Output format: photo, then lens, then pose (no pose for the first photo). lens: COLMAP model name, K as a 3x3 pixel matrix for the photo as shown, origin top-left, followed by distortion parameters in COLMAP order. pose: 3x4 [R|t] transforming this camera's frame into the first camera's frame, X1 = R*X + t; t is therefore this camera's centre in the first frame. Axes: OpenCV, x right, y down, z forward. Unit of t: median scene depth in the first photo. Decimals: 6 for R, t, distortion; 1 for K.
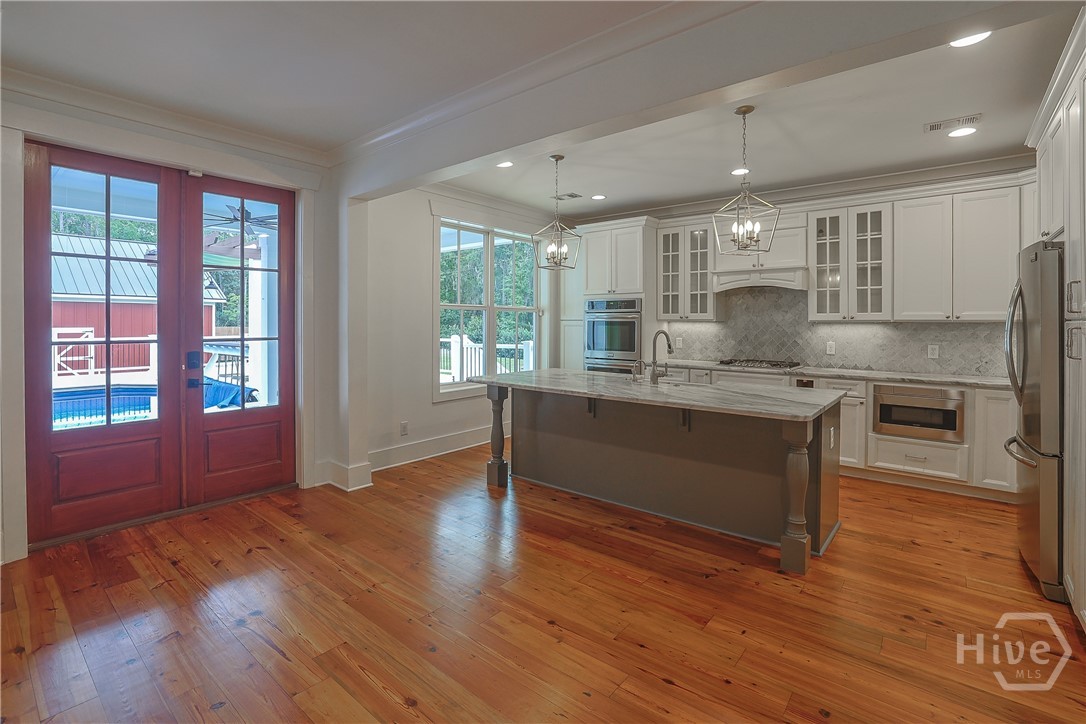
lens RADIAL K [[491.9, 0, 534.0], [0, 491.9, 327.3], [0, 0, 1]] dist [-0.030494, 0.005780]
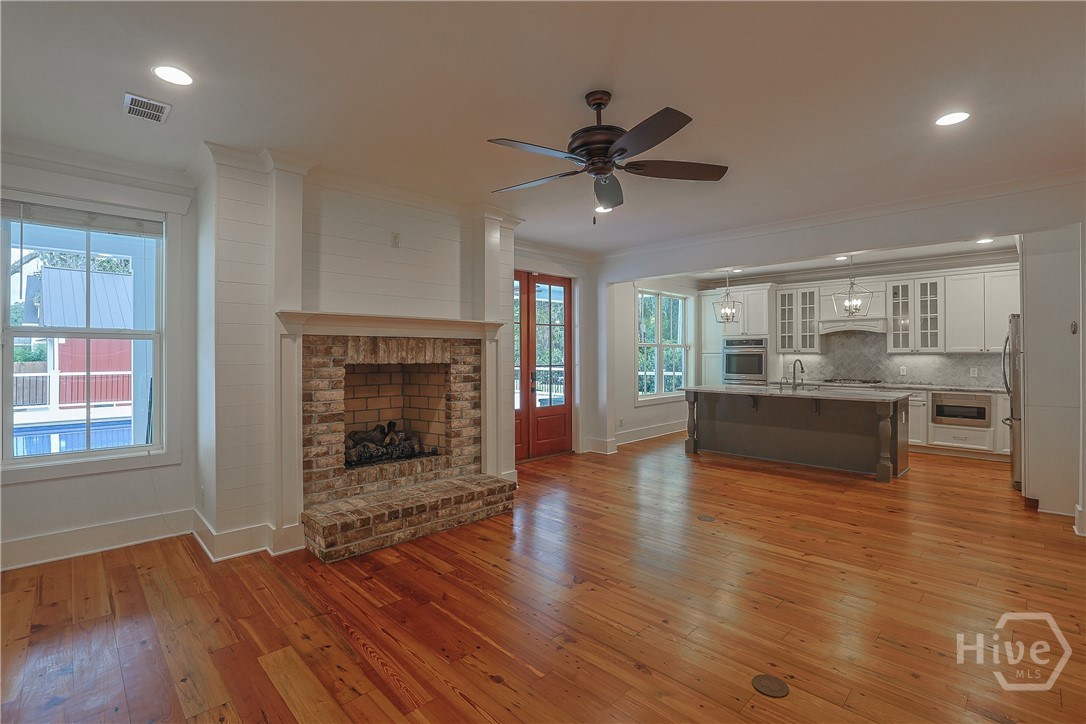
lens RADIAL K [[491.9, 0, 536.2], [0, 491.9, 356.5], [0, 0, 1]] dist [-0.030494, 0.005780]
pose [[0.994685, -0.004660, -0.102856, -0.397636], [0.004077, 0.999974, -0.005881, 0.002731], [0.102881, 0.005430, 0.994679, -0.660996]]
